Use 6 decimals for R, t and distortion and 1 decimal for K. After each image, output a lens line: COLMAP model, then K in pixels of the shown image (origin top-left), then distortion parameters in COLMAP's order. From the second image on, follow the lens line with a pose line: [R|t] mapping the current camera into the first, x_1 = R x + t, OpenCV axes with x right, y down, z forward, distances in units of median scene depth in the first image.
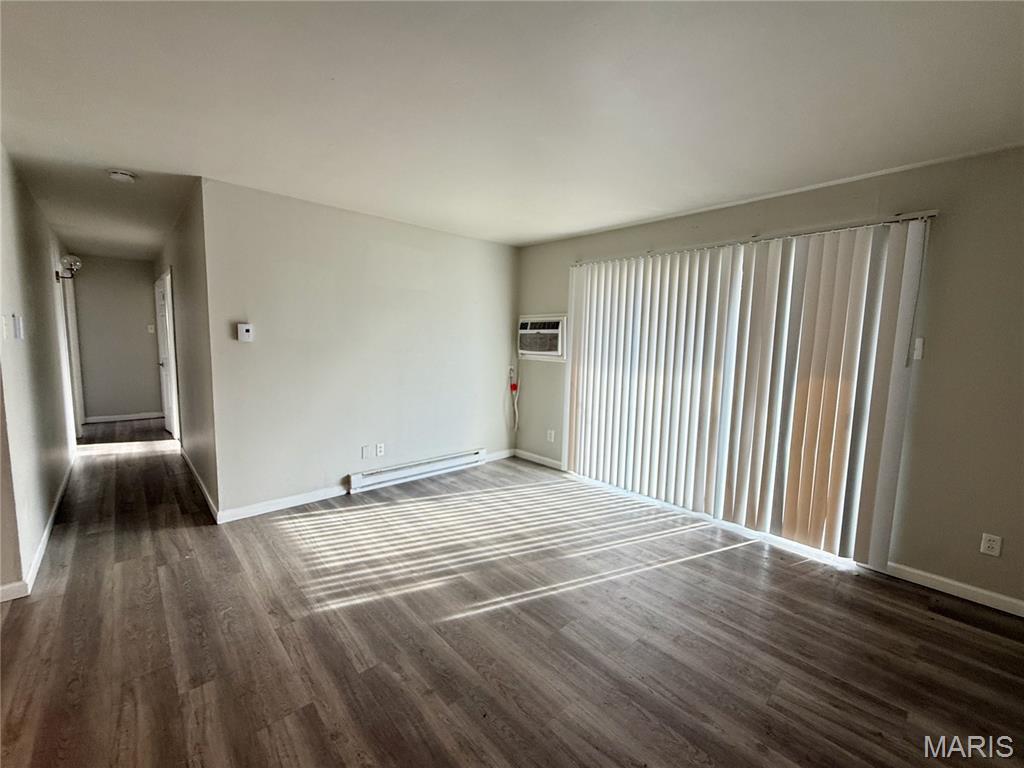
lens RADIAL K [[425.0, 0, 512.0], [0, 425.0, 384.0], [0, 0, 1]] dist [-0.005499, -0.000230]
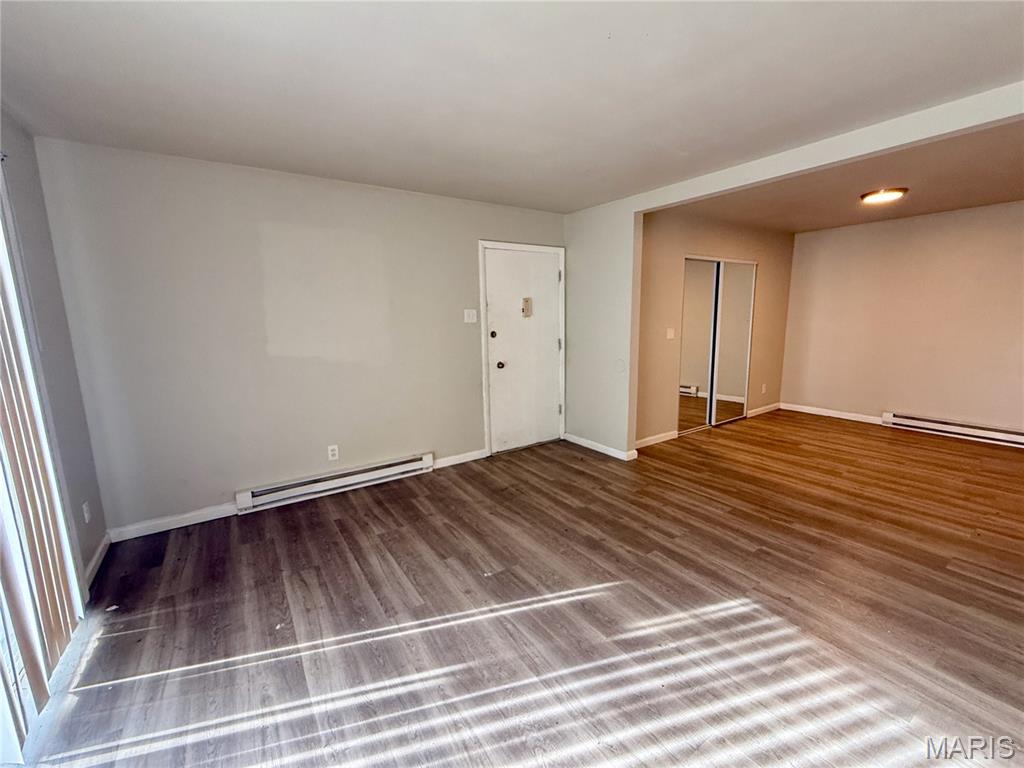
lens RADIAL K [[425.0, 0, 512.0], [0, 425.0, 384.0], [0, 0, 1]] dist [-0.005499, -0.000230]
pose [[-0.989201, -0.027248, 0.144012, -0.047025], [0.013155, 0.962095, 0.272398, -0.177117], [-0.145976, 0.271351, -0.951346, 1.555109]]
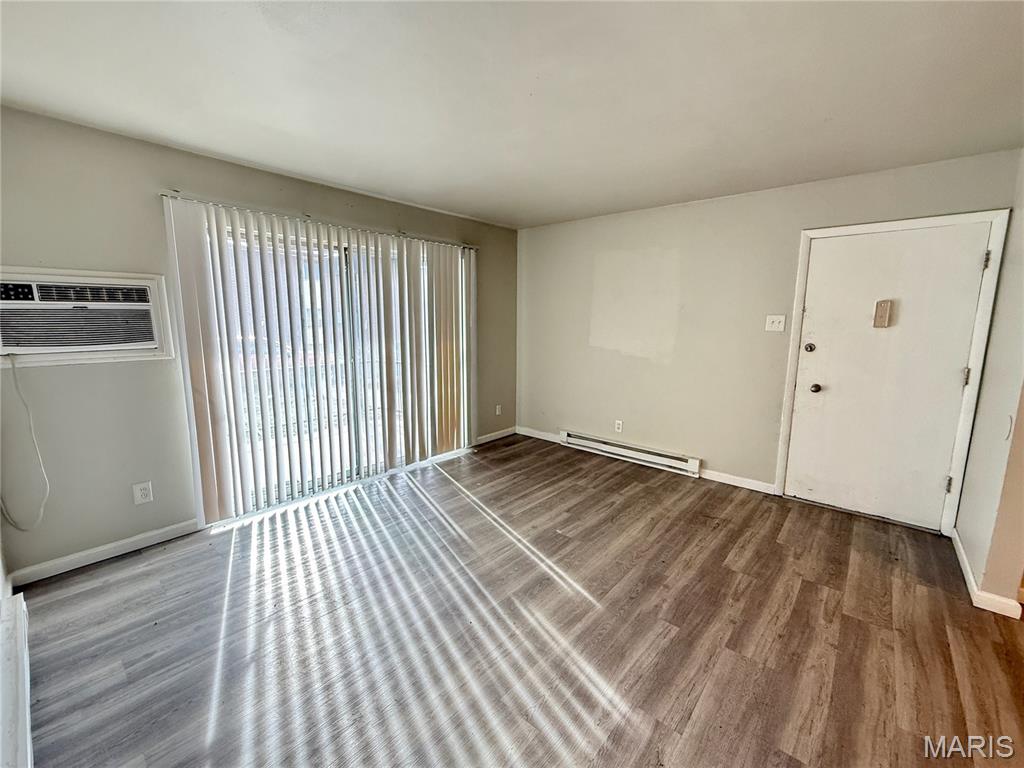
lens RADIAL K [[425.0, 0, 512.0], [0, 425.0, 384.0], [0, 0, 1]] dist [-0.005499, -0.000230]
pose [[-0.116708, -0.175066, 0.977615, -0.875647], [0.097573, 0.977559, 0.186705, -0.136145], [-0.988362, 0.117179, -0.097007, 0.996976]]
